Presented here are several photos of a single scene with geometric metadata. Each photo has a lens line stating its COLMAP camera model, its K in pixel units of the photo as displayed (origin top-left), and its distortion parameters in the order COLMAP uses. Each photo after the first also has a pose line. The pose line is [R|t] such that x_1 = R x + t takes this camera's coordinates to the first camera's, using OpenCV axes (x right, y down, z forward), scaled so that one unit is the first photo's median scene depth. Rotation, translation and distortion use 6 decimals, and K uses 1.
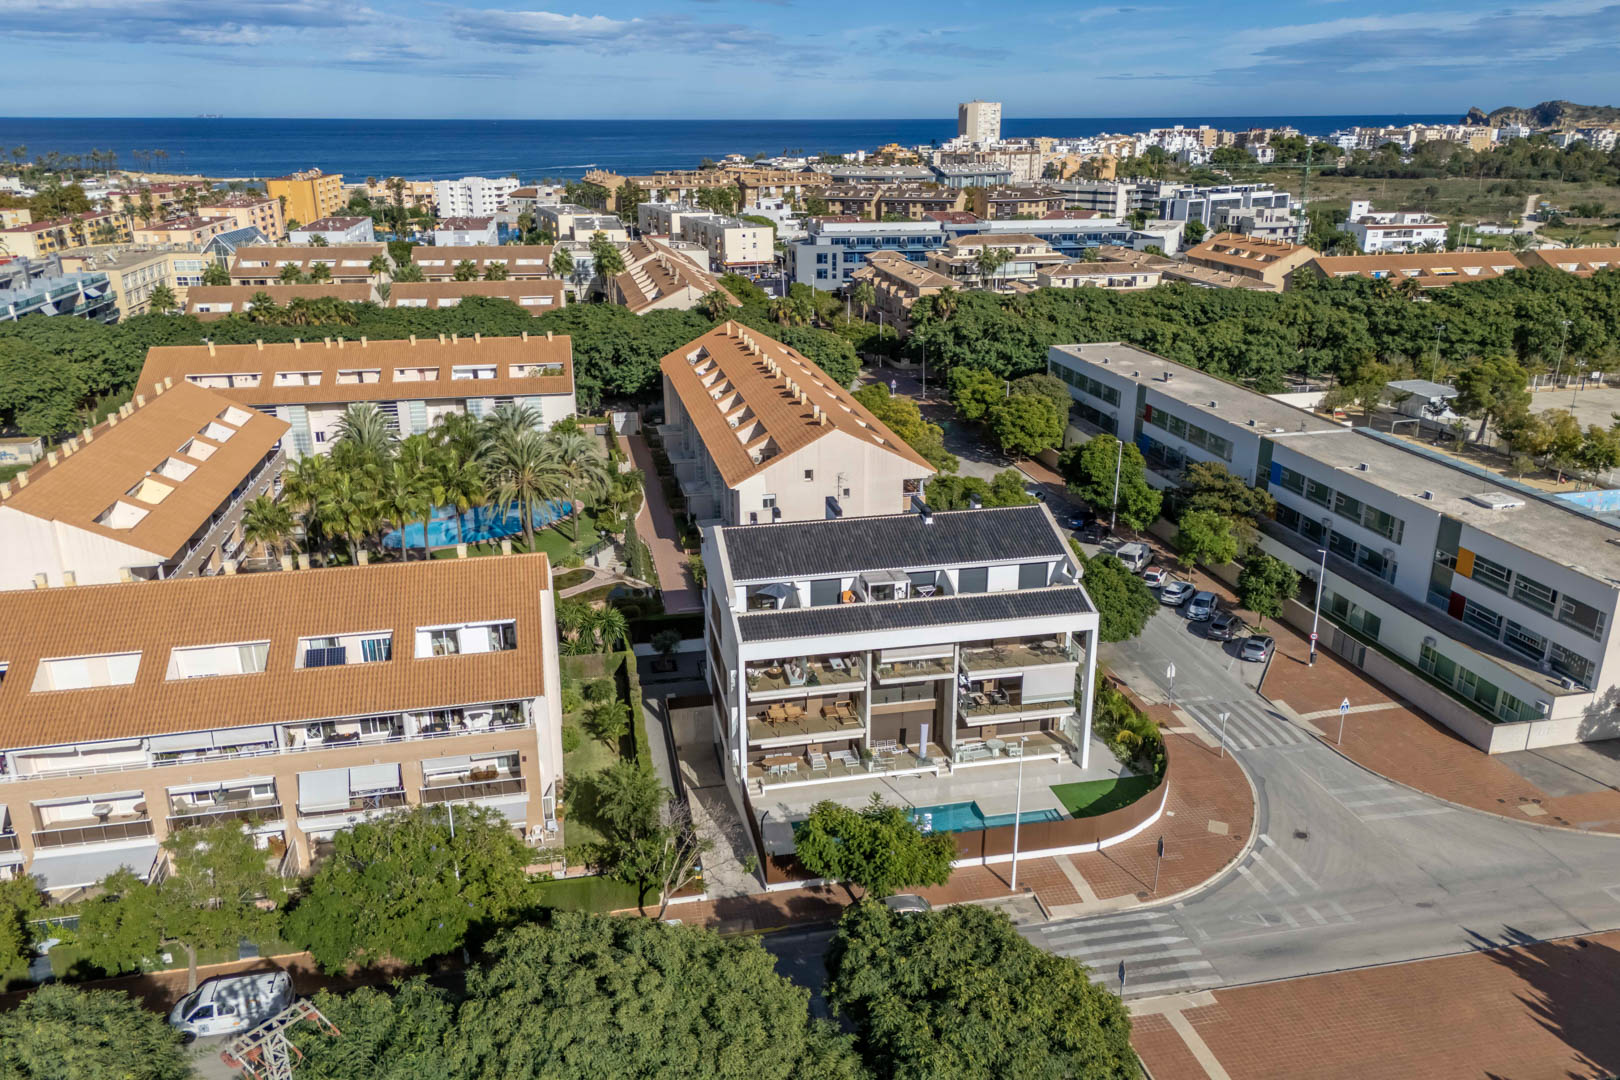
lens RADIAL K [[1197.5, 0, 811.4], [0, 1197.5, 543.5], [0, 0, 1]] dist [0.082100, -0.070543]
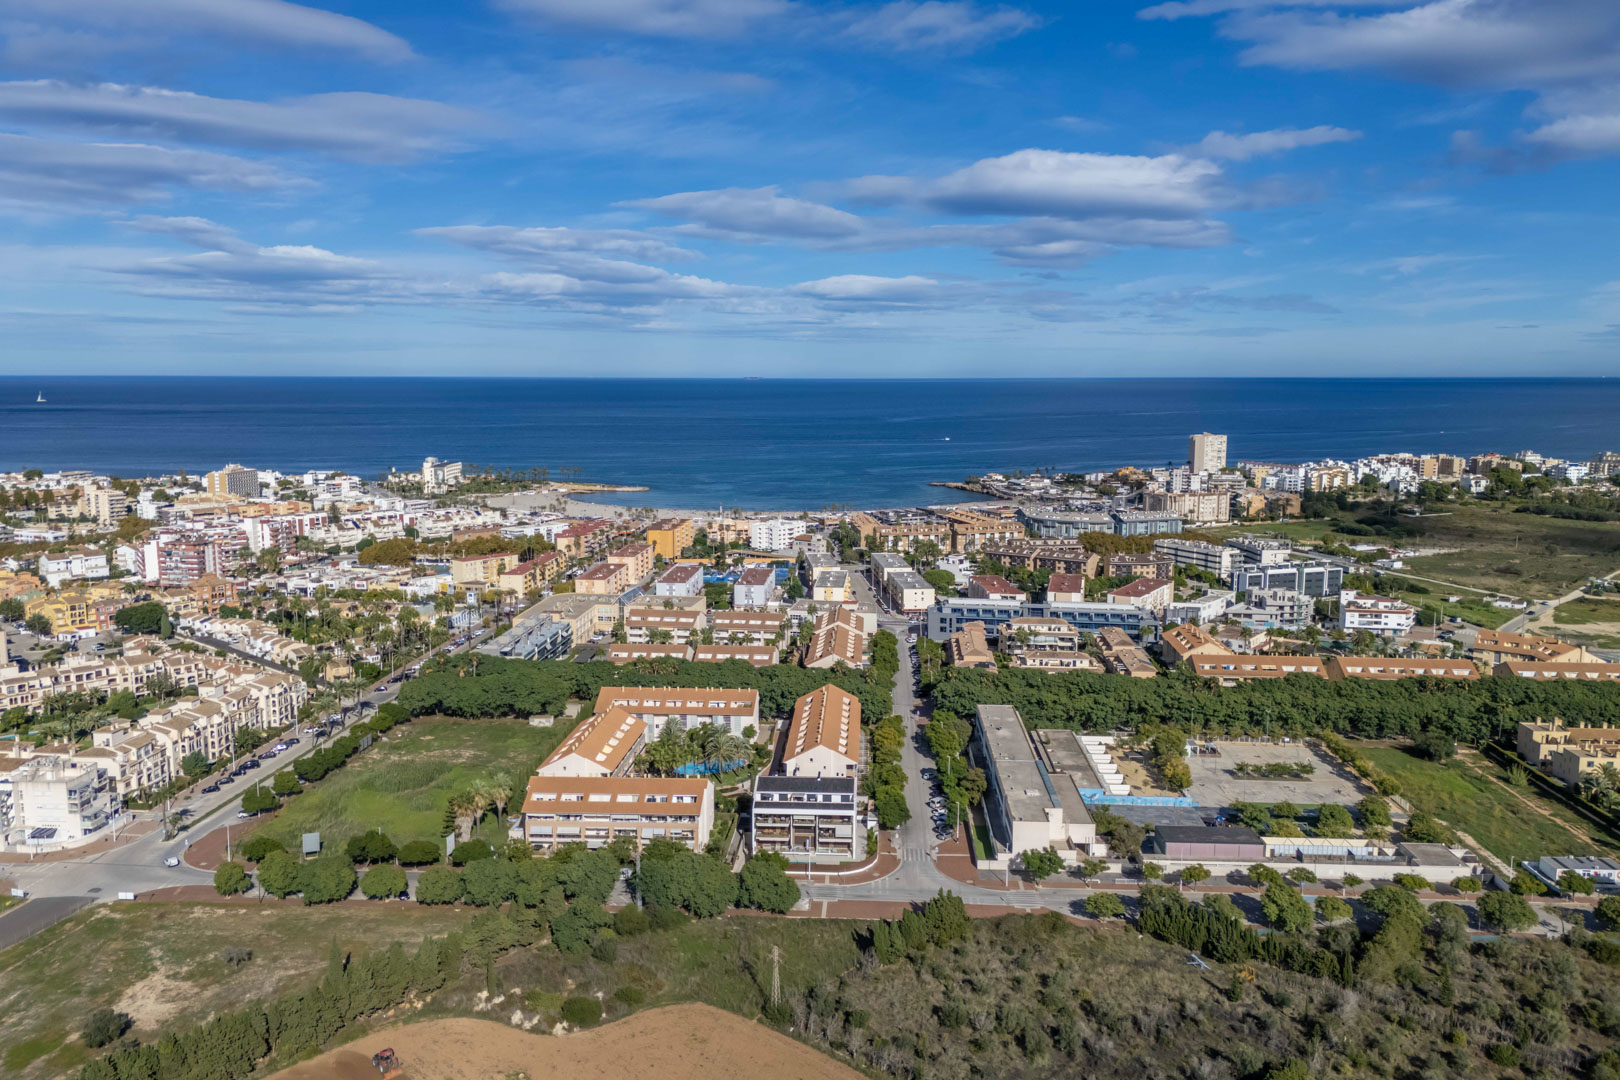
lens RADIAL K [[1197.5, 0, 793.3], [0, 1197.5, 575.0], [0, 0, 1]] dist [0.082100, -0.070543]
pose [[0.960538, 0.045828, -0.274346, 0.554551], [-0.092576, 0.982773, -0.159957, -0.022962], [0.262290, 0.179043, 0.948234, -1.393022]]
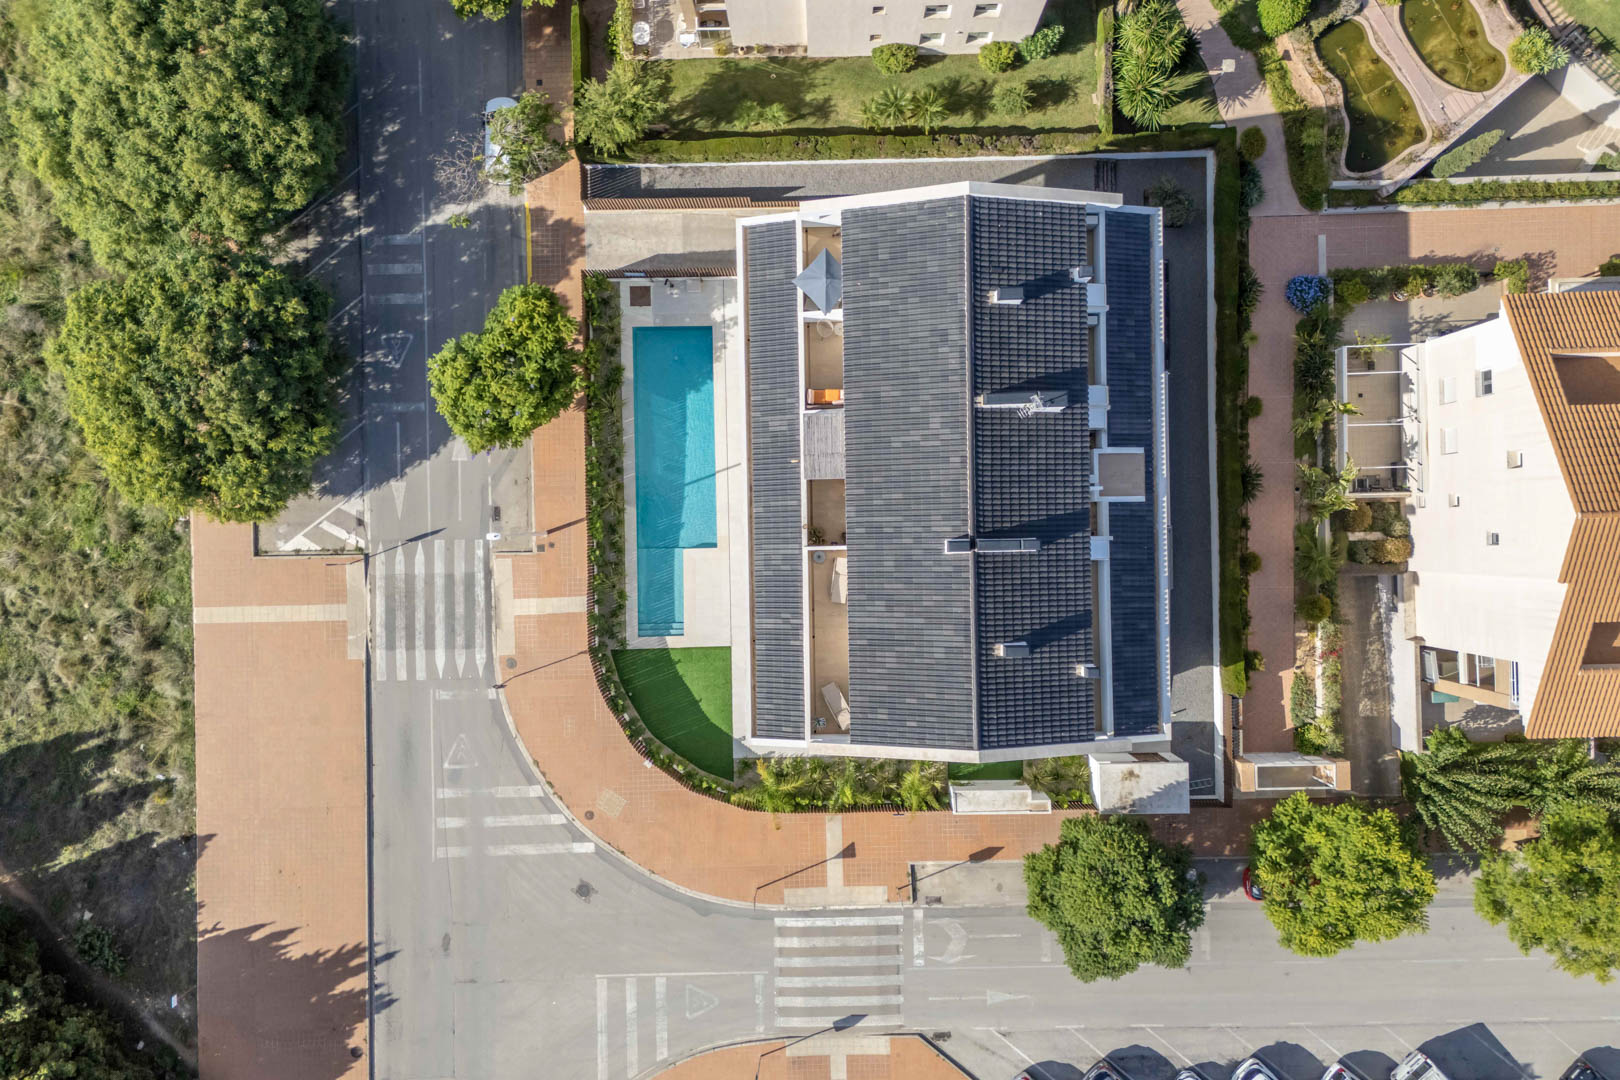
lens RADIAL K [[1197.5, 0, 806.8], [0, 1197.5, 534.8], [0, 0, 1]] dist [0.082100, -0.070543]
pose [[-0.185999, 0.982550, 0.000095, 0.062807], [-0.324181, -0.061460, 0.943996, -0.332702], [0.927529, 0.175551, 0.329956, 0.434283]]
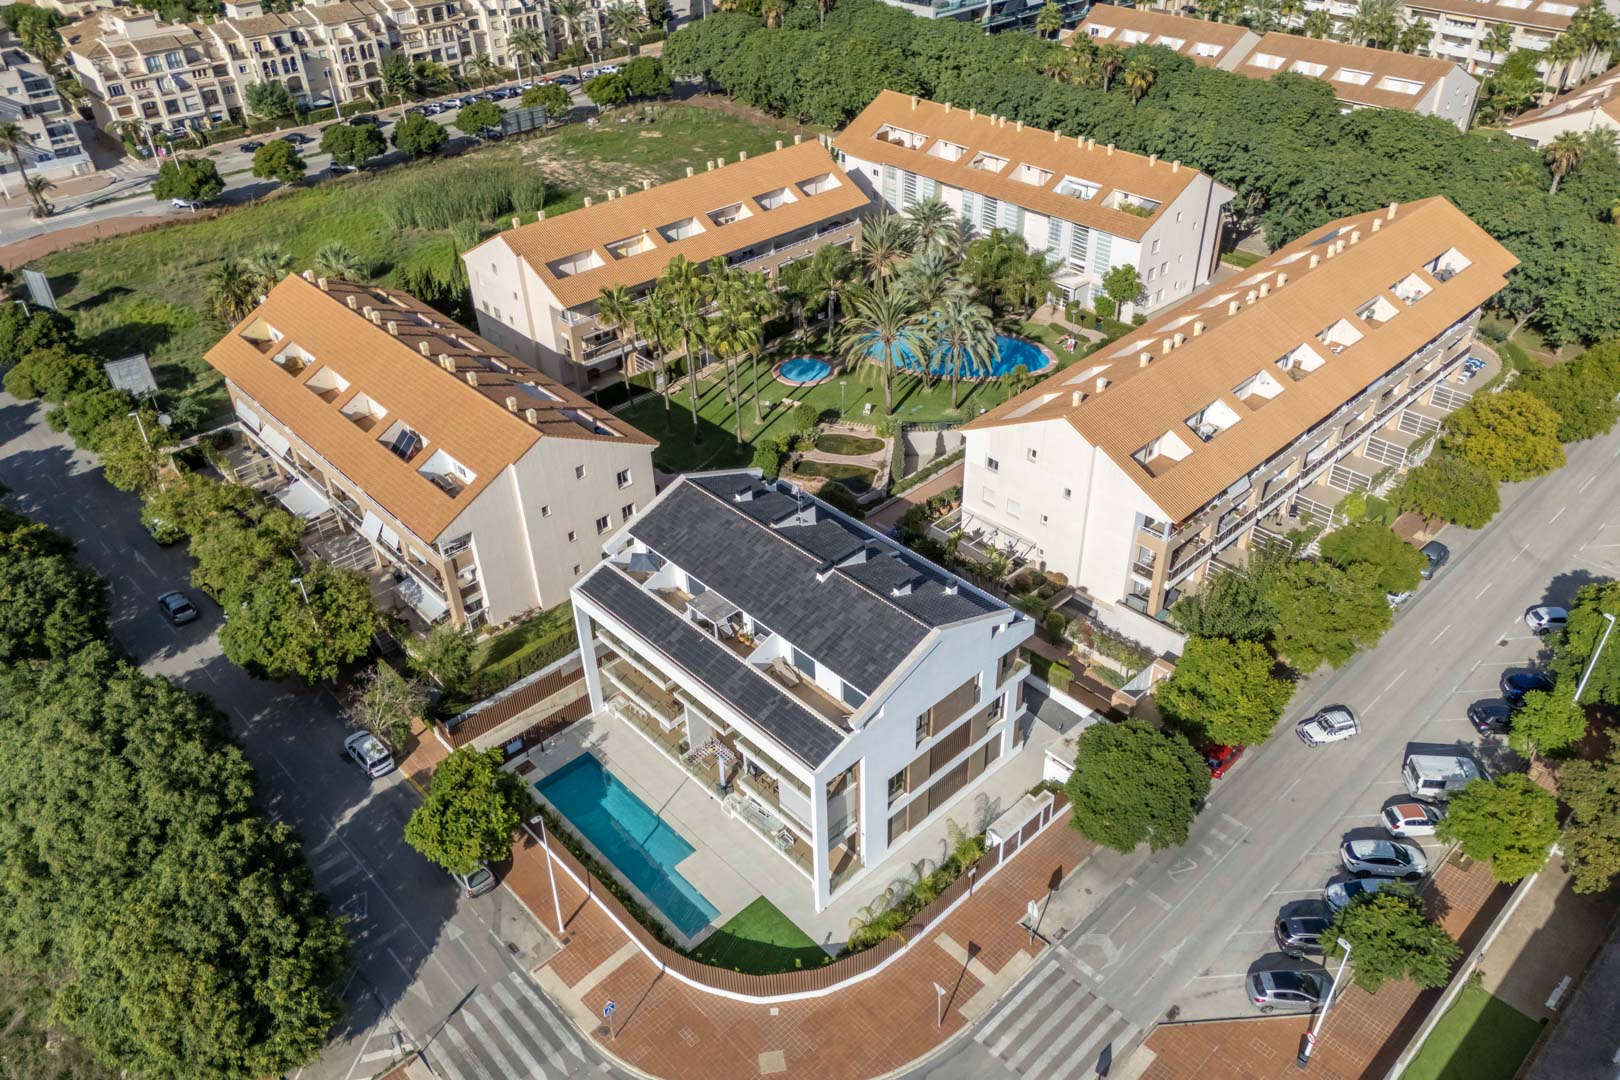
lens RADIAL K [[1197.5, 0, 809.9], [0, 1197.5, 531.7], [0, 0, 1]] dist [0.082100, -0.070543]
pose [[0.518776, 0.479293, -0.707919, 0.413209], [-0.261941, 0.877350, 0.402050, -0.235626], [0.813793, -0.023141, 0.580695, 0.288285]]
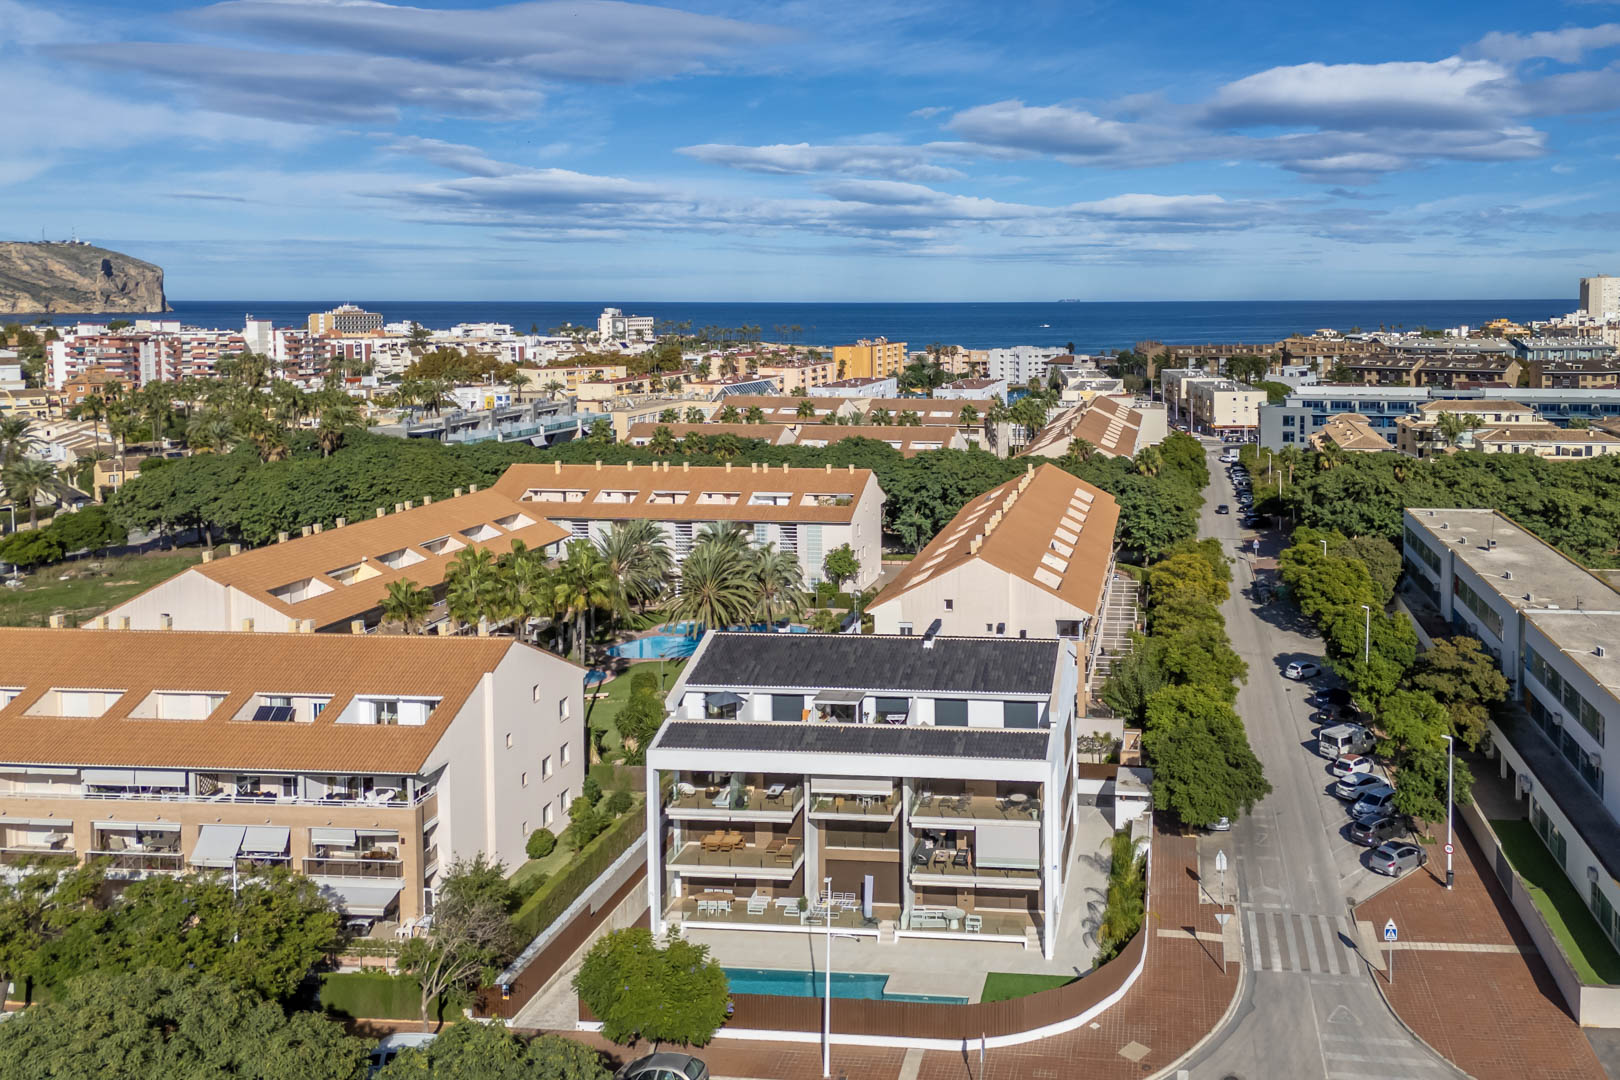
lens RADIAL K [[1279.4, 0, 1036.5], [0, 1279.4, 405.5], [0, 0, 1]] dist [0.055150, -0.019853]
pose [[0.949158, 0.026106, -0.313716, 0.284799], [-0.104693, 0.966008, -0.236366, 0.016360], [0.296882, 0.257192, 0.919627, 0.043888]]
